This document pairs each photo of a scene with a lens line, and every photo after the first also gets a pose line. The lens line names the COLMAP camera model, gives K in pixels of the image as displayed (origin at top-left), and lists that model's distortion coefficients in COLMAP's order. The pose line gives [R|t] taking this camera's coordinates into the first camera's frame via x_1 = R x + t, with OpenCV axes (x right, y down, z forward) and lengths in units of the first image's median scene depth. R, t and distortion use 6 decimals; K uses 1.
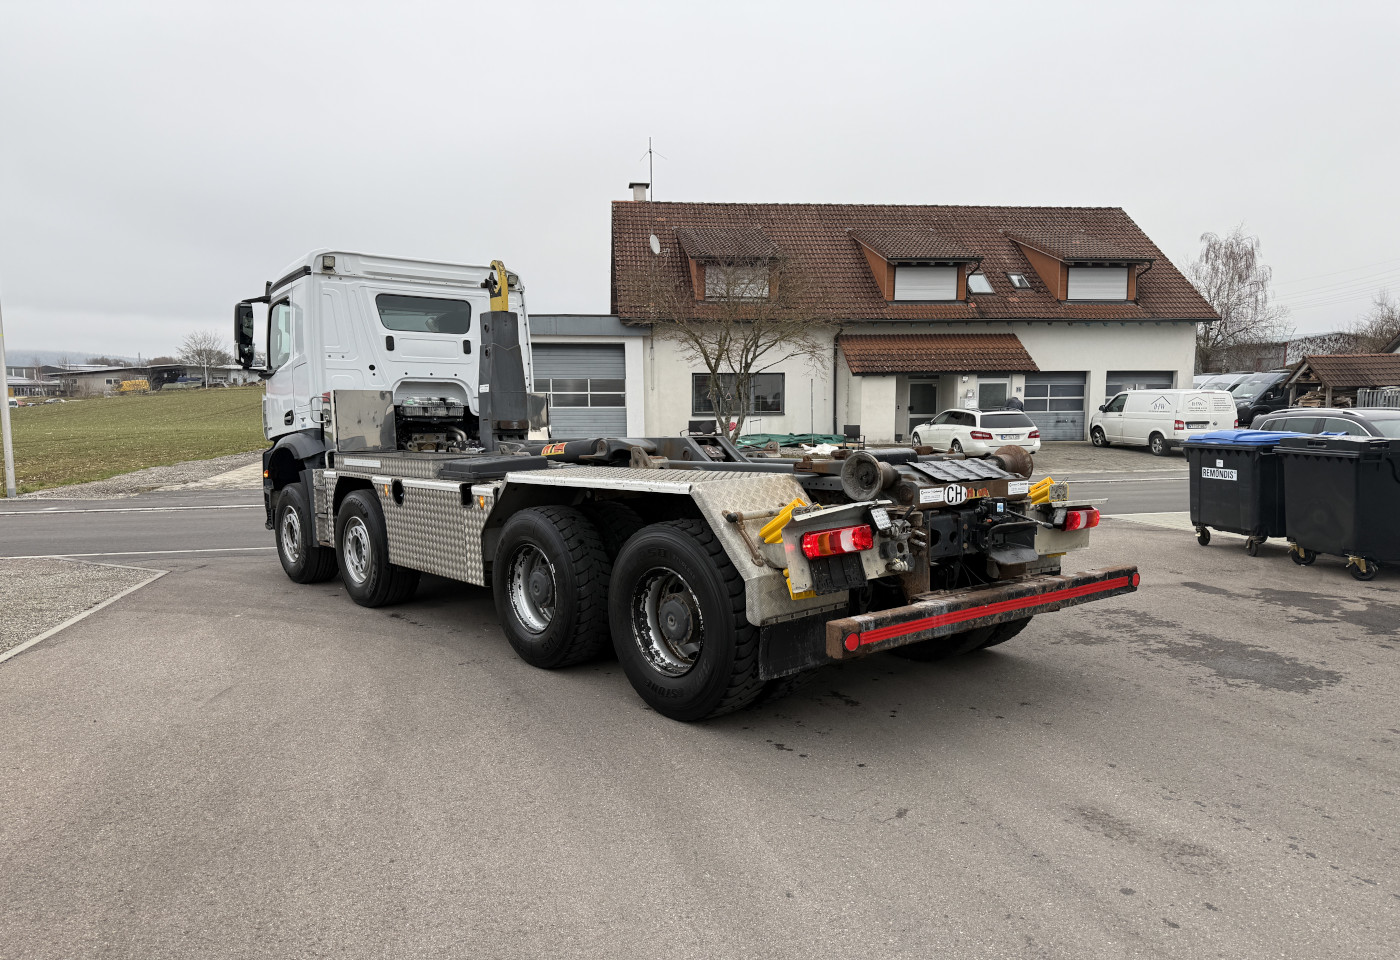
lens RADIAL K [[966.9, 0, 702.2], [0, 966.9, 502.0], [0, 0, 1]] dist [0.074159, -0.097939]
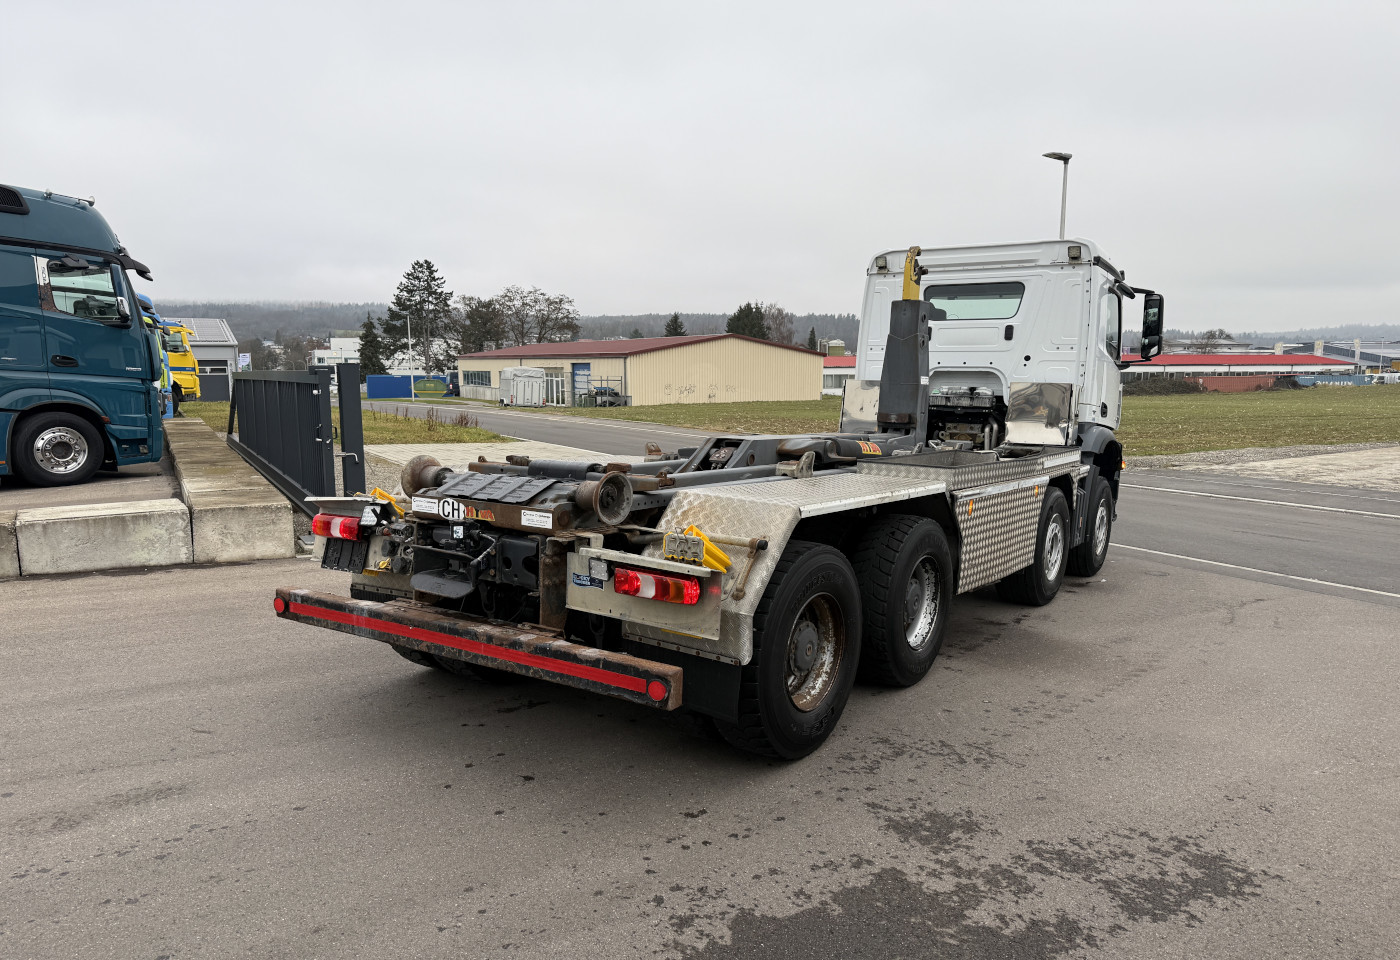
lens RADIAL K [[966.0, 0, 691.5], [0, 966.0, 503.6], [0, 0, 1]] dist [0.066339, -0.100931]
pose [[0.303410, 0.134336, -0.943343, 0.686260], [-0.107262, 0.988535, 0.106272, -0.078024], [0.946804, 0.068941, 0.314341, 0.523026]]
